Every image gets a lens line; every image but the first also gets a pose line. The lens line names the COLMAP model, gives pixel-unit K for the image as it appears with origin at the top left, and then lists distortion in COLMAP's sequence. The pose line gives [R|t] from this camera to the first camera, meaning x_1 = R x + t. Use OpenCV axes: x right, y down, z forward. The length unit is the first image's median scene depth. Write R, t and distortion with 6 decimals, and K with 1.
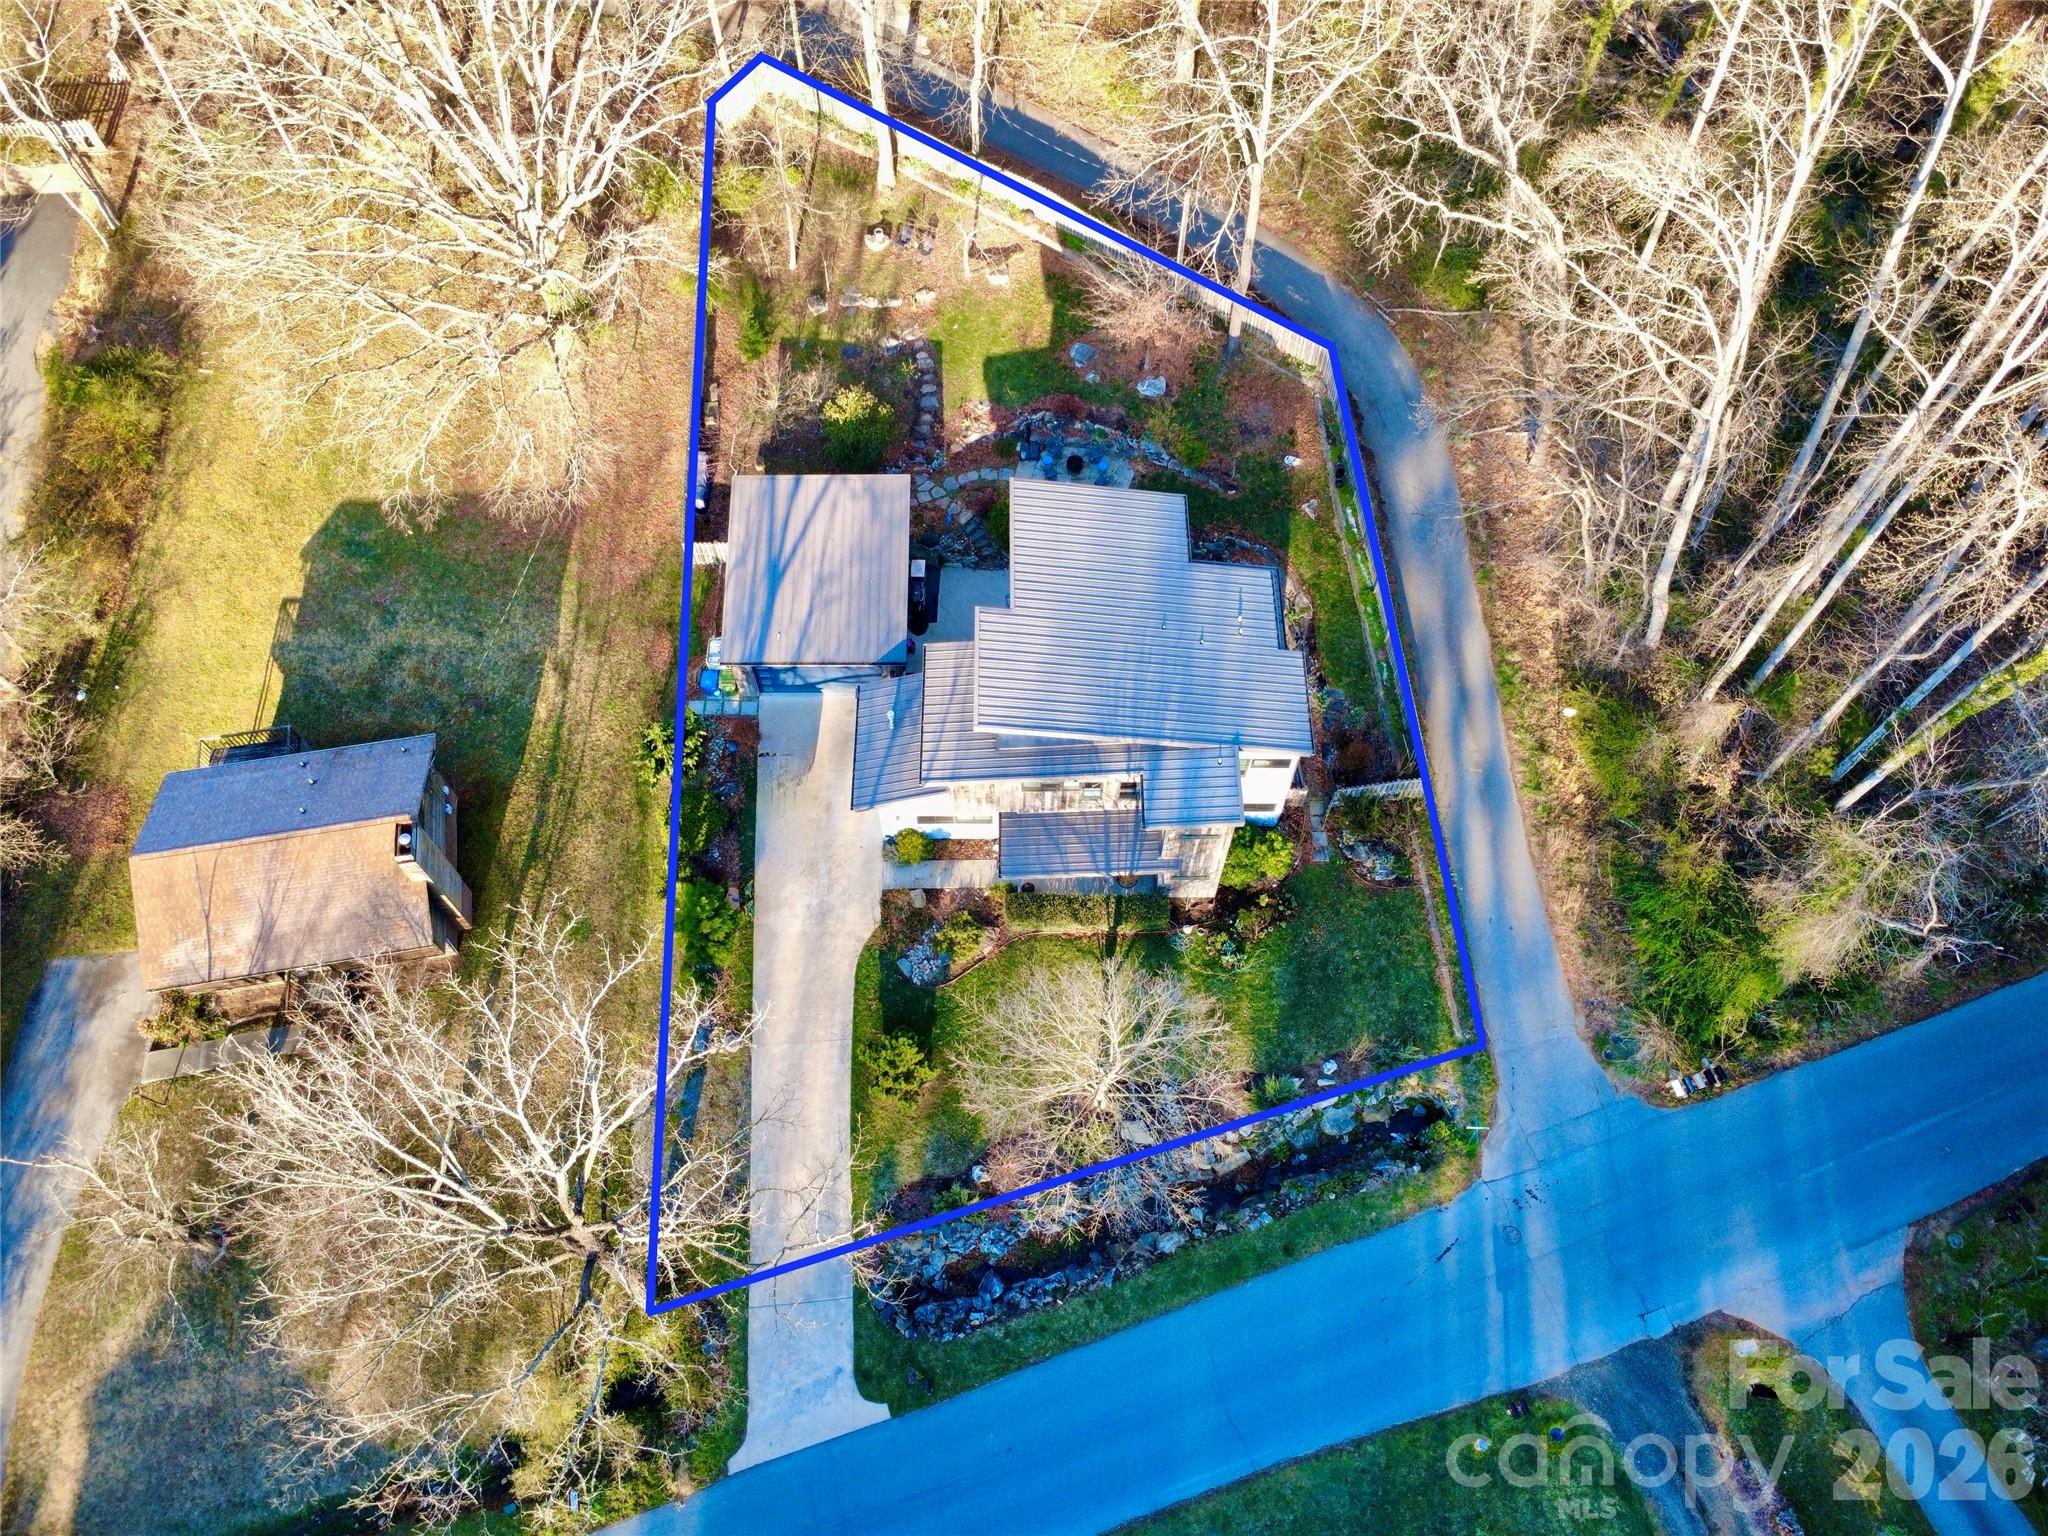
lens RADIAL K [[1434.8, 0, 1028.6], [0, 1434.8, 768.2], [0, 0, 1]] dist [0.001614, -0.001549]
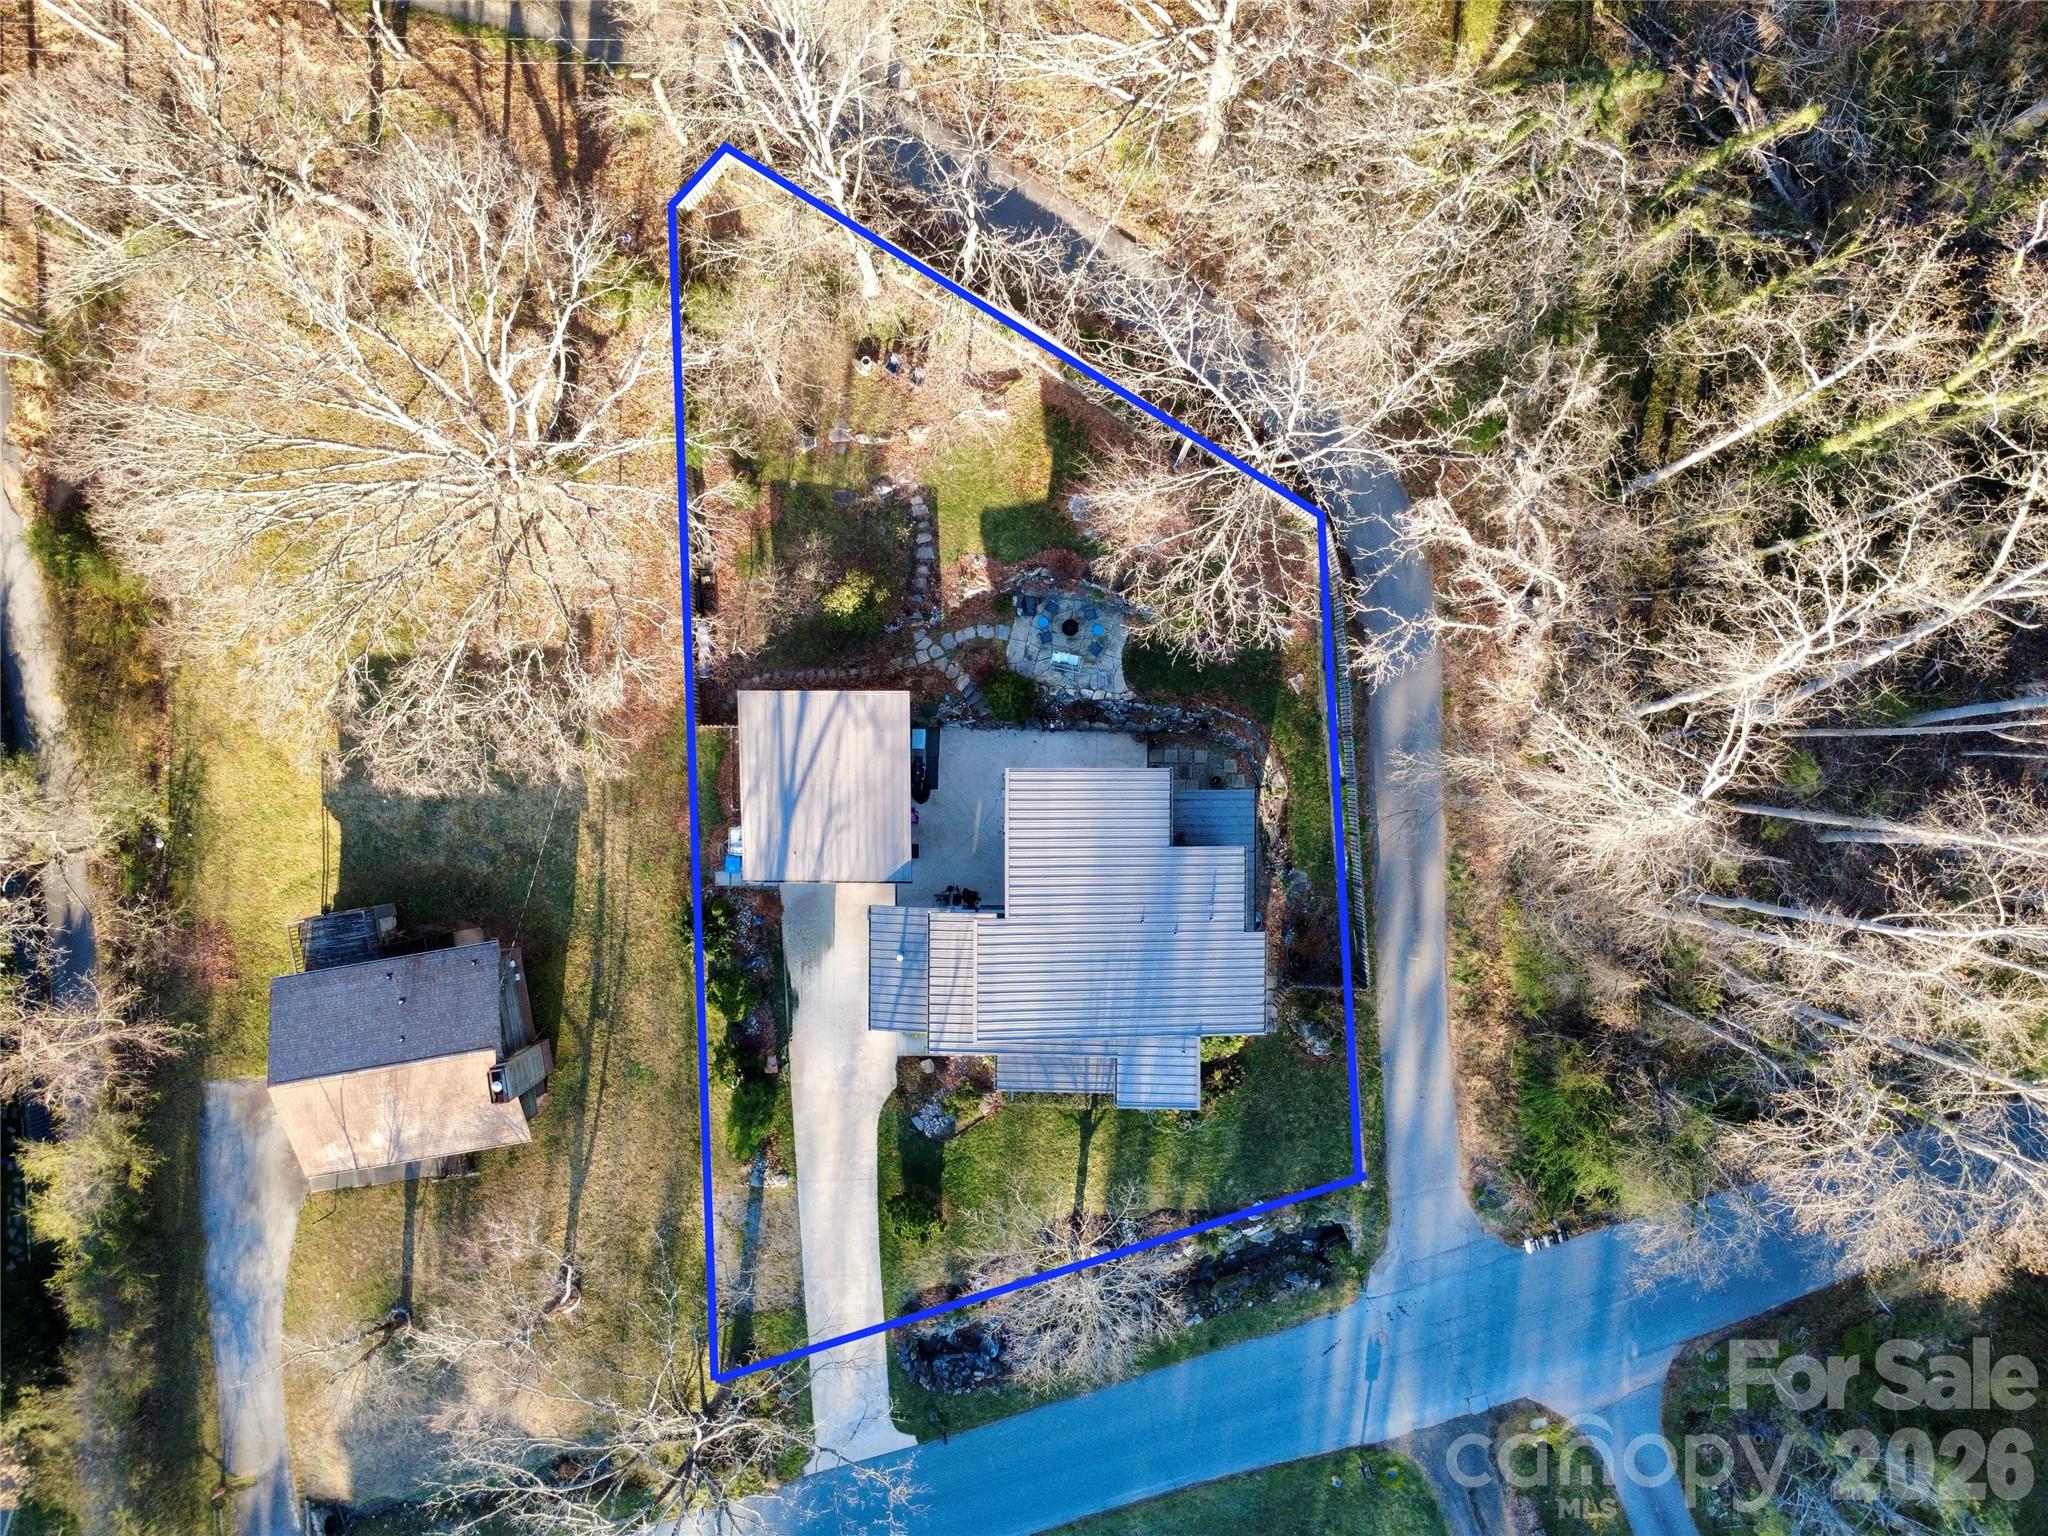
lens RADIAL K [[1434.8, 0, 1028.5], [0, 1434.8, 769.1], [0, 0, 1]] dist [0.001614, -0.001549]
pose [[0.999947, 0.009593, 0.003640, -0.000263], [-0.010193, 0.887968, 0.459792, -0.670278], [0.001178, -0.459805, 0.888019, 0.056996]]
